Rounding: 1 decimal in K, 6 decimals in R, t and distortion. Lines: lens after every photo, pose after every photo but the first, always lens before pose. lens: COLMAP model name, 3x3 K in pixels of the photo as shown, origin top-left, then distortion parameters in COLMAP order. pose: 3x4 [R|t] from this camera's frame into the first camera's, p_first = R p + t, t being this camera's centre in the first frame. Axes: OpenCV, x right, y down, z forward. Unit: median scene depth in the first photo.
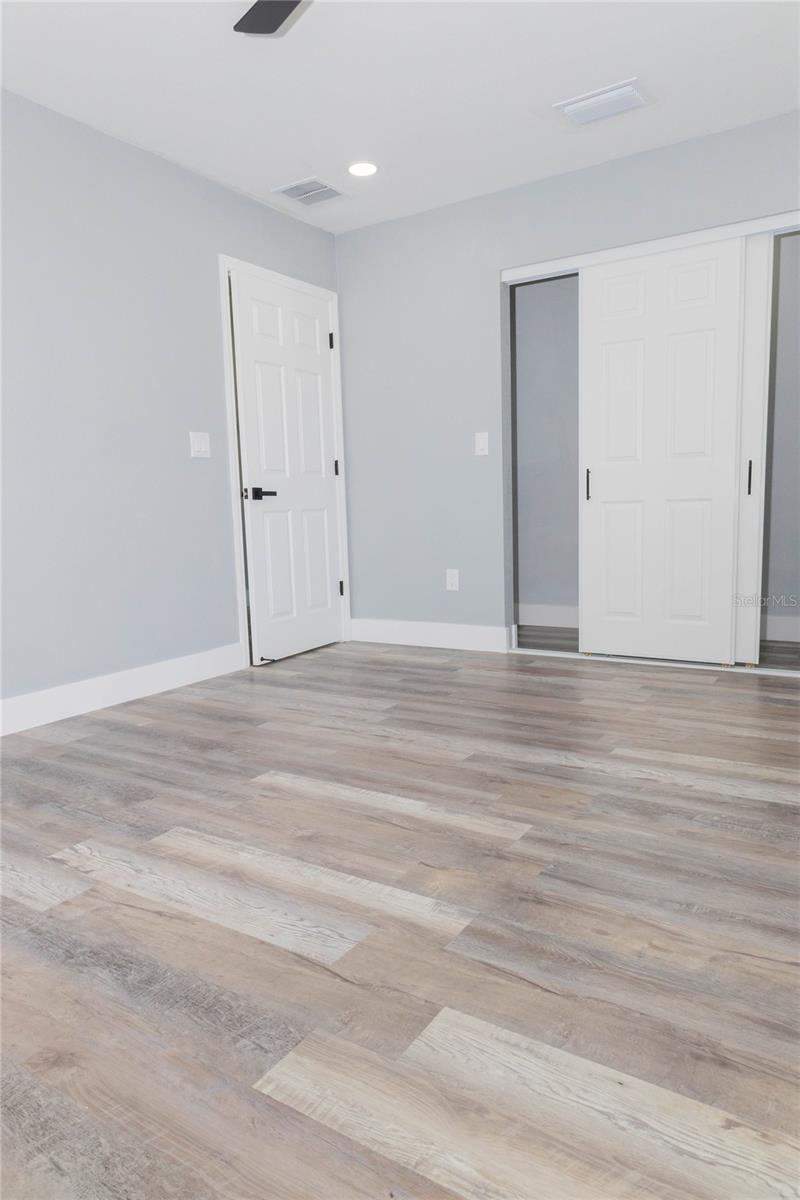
lens RADIAL K [[778.9, 0, 400.0], [0, 778.9, 600.0], [0, 0, 1]] dist [-0.000341, 0.001083]
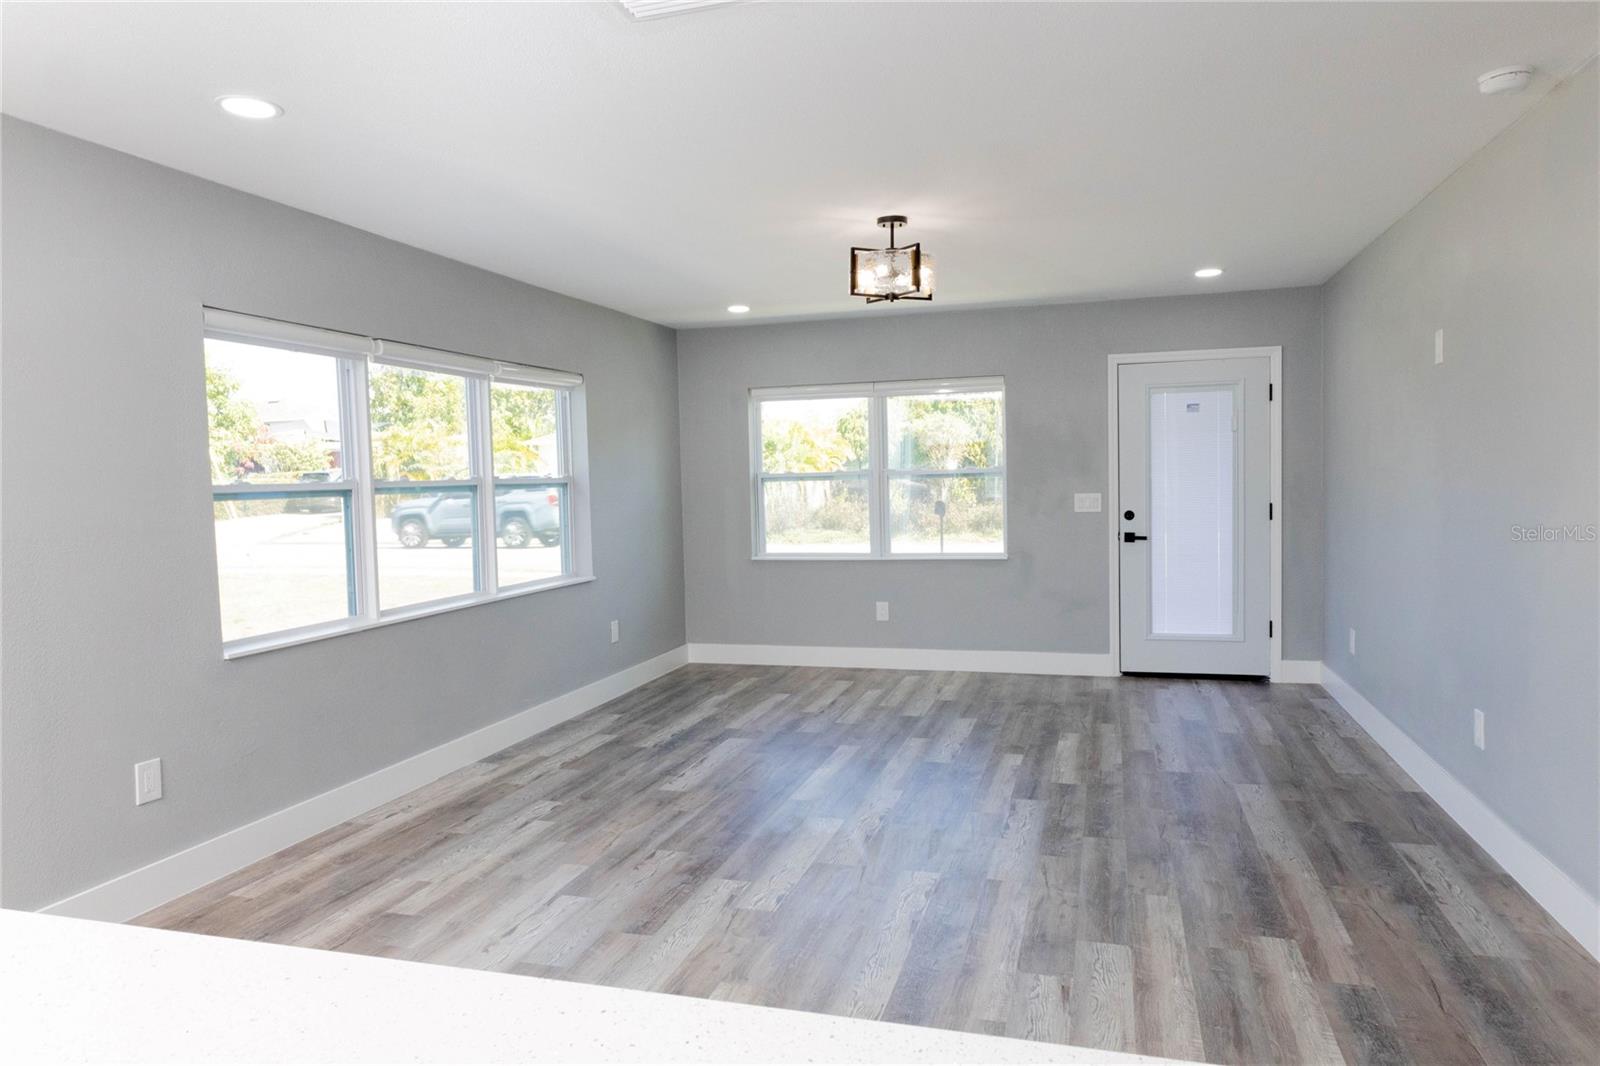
lens RADIAL K [[1038.6, 0, 800.0], [0, 1038.6, 533.0], [0, 0, 1]] dist [-0.000341, 0.001083]
pose [[0.294336, 0.064130, -0.953548, 1.237815], [-0.112333, 0.993151, 0.032119, -0.135896], [0.949077, 0.097661, 0.299525, -0.007352]]
